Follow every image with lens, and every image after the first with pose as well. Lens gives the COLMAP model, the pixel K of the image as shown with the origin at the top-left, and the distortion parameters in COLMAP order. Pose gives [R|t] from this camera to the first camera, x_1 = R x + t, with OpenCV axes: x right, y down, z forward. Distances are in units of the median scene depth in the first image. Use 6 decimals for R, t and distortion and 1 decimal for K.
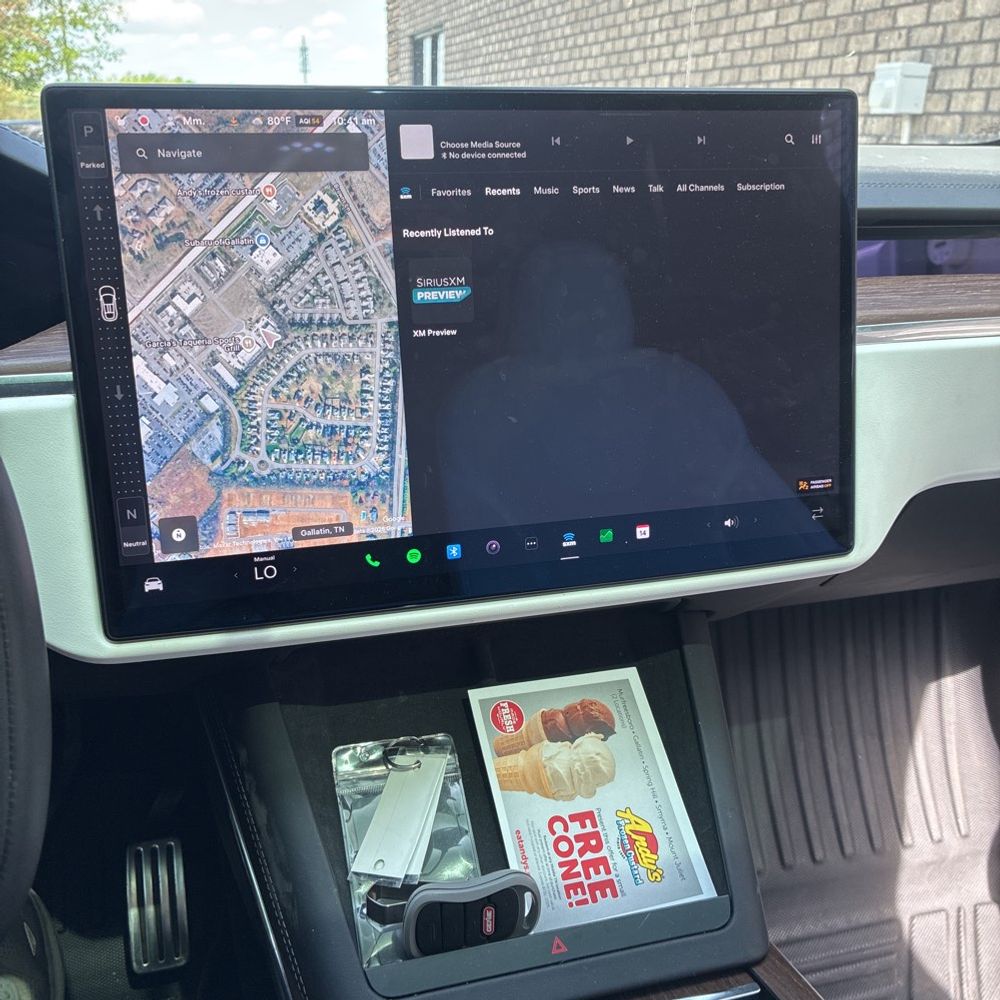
lens RADIAL K [[1055.3, 0, 500.0], [0, 1055.3, 500.0], [0, 0, 1]] dist [0.013018, -0.005452]
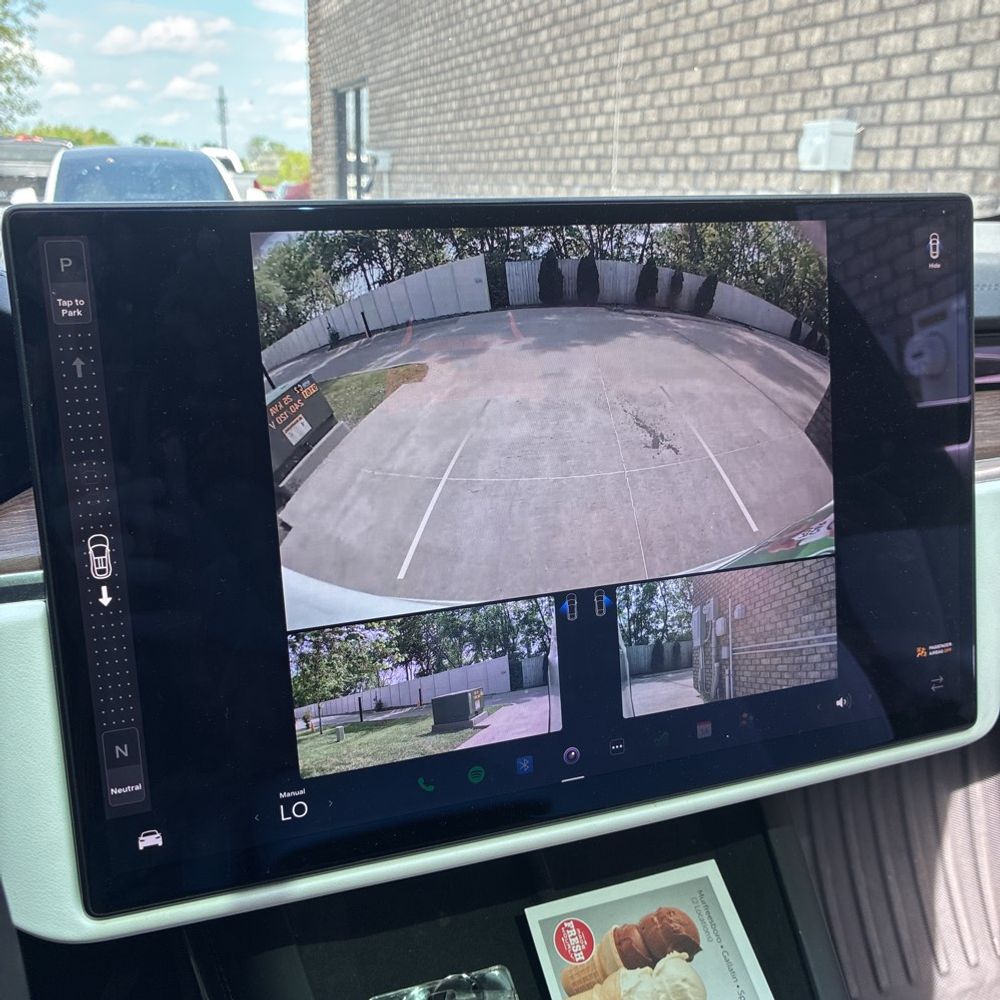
lens RADIAL K [[1066.7, 0, 506.3], [0, 1066.7, 496.6], [0, 0, 1]] dist [-0.009952, 0.041685]
pose [[0.997218, -0.023495, 0.070743, -0.096482], [0.026916, 0.998494, -0.047795, -0.101225], [-0.069513, 0.049566, 0.996349, 0.160367]]
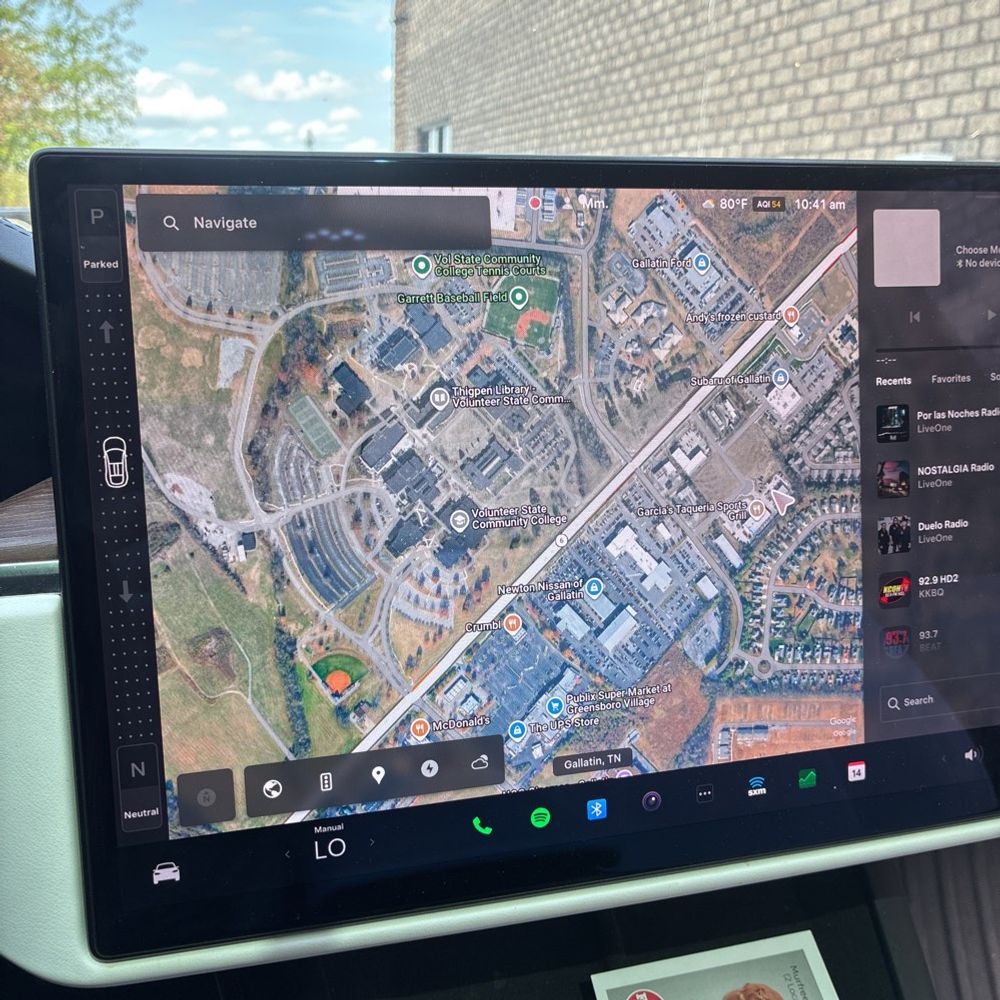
lens RADIAL K [[1072.4, 0, 487.1], [0, 1072.4, 494.0], [0, 0, 1]] dist [-0.002748, 0.015017]
pose [[0.999897, 0.006408, -0.012836, -0.094641], [-0.007481, 0.996315, -0.085440, -0.083851], [0.012241, 0.085528, 0.996261, 0.245258]]
